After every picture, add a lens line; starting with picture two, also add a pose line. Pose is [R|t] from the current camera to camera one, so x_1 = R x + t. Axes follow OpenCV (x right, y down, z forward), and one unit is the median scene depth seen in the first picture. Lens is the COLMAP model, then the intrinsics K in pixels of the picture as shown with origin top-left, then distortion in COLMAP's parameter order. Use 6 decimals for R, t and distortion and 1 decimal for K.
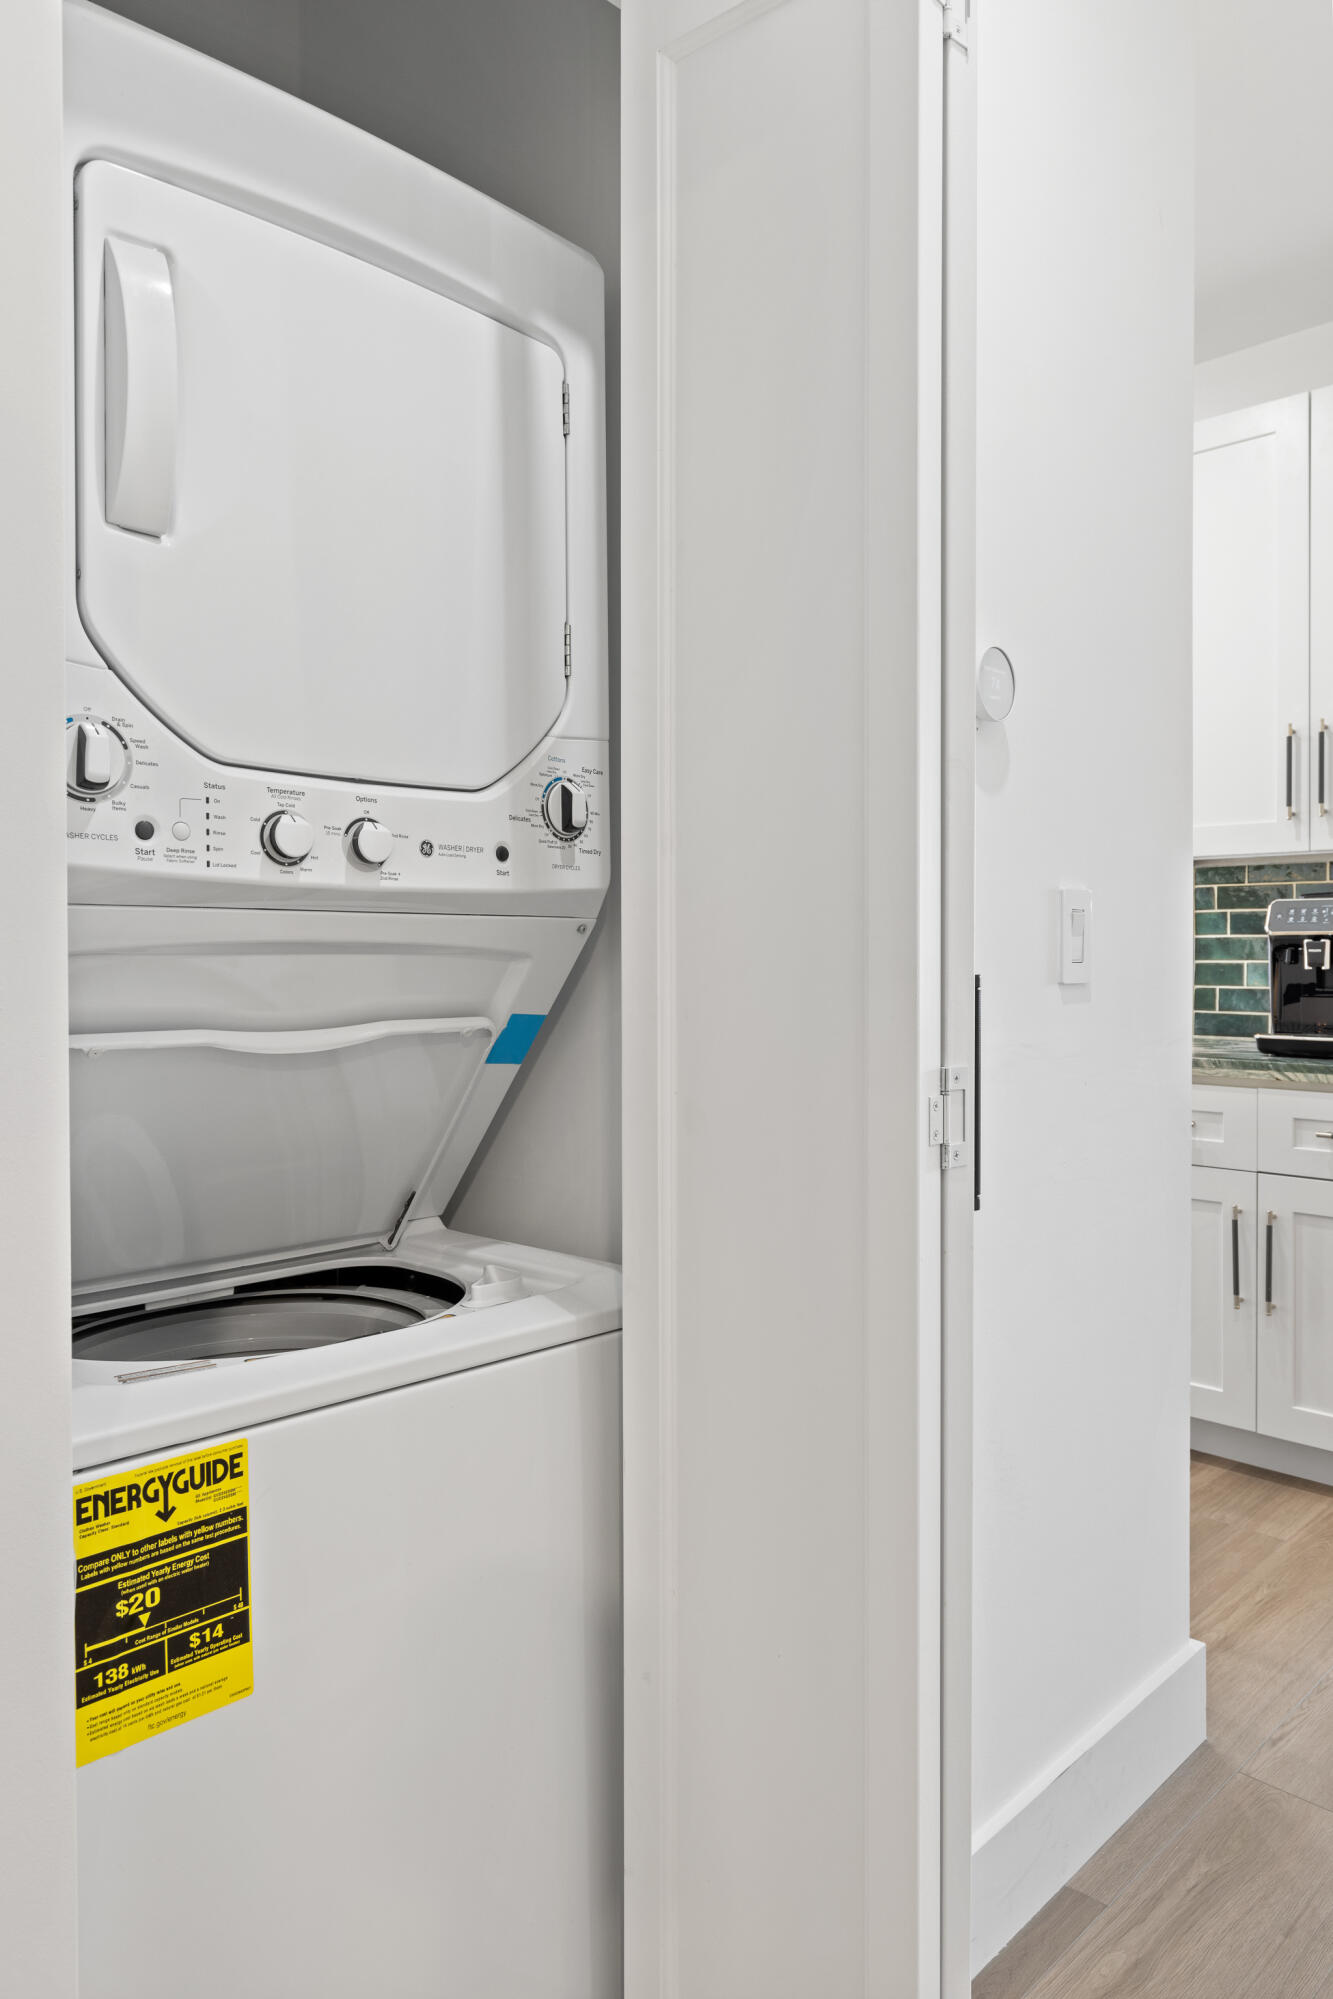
lens RADIAL K [[1356.4, 0, 666.0], [0, 1356.4, 961.8], [0, 0, 1]] dist [-0.000051, -0.000041]
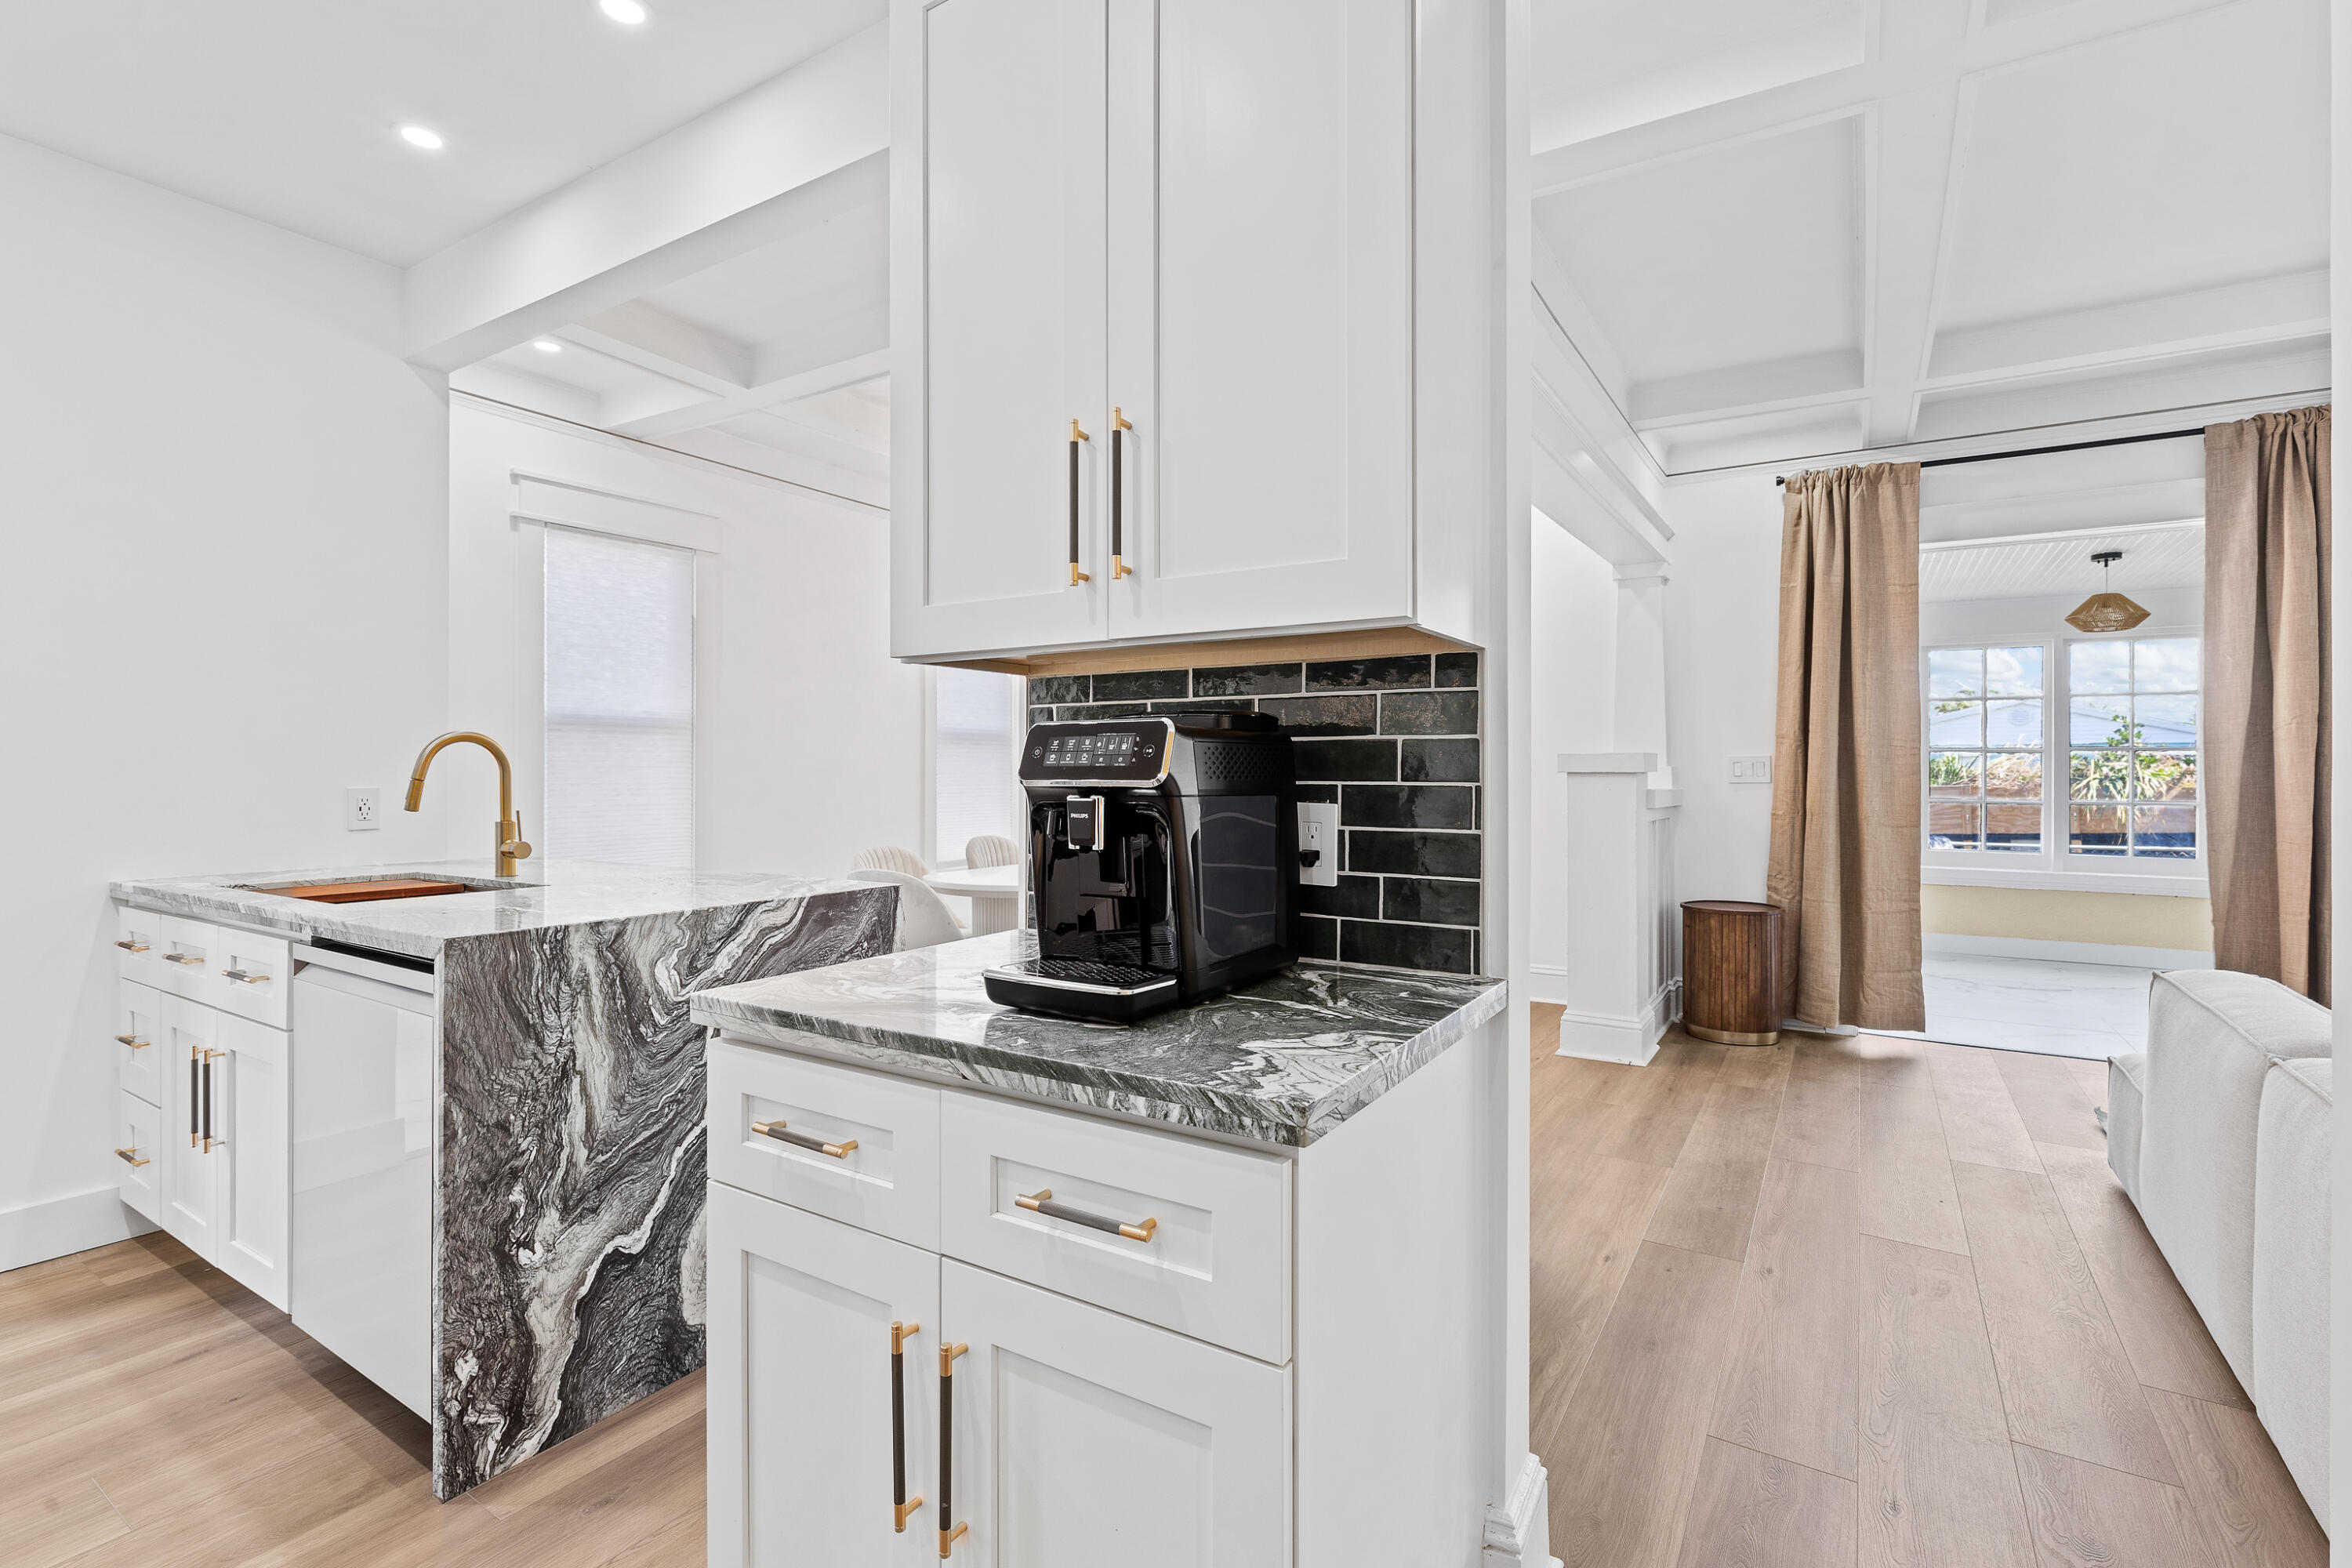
lens RADIAL K [[1062.9, 0, 1185.8], [0, 1062.9, 767.2], [0, 0, 1]] dist [-0.002055, -0.000595]
pose [[0.978432, 0.003283, 0.206543, 0.412492], [0.000040, 0.999871, -0.016083, -0.020088], [-0.206569, 0.015744, 0.978305, 0.548292]]
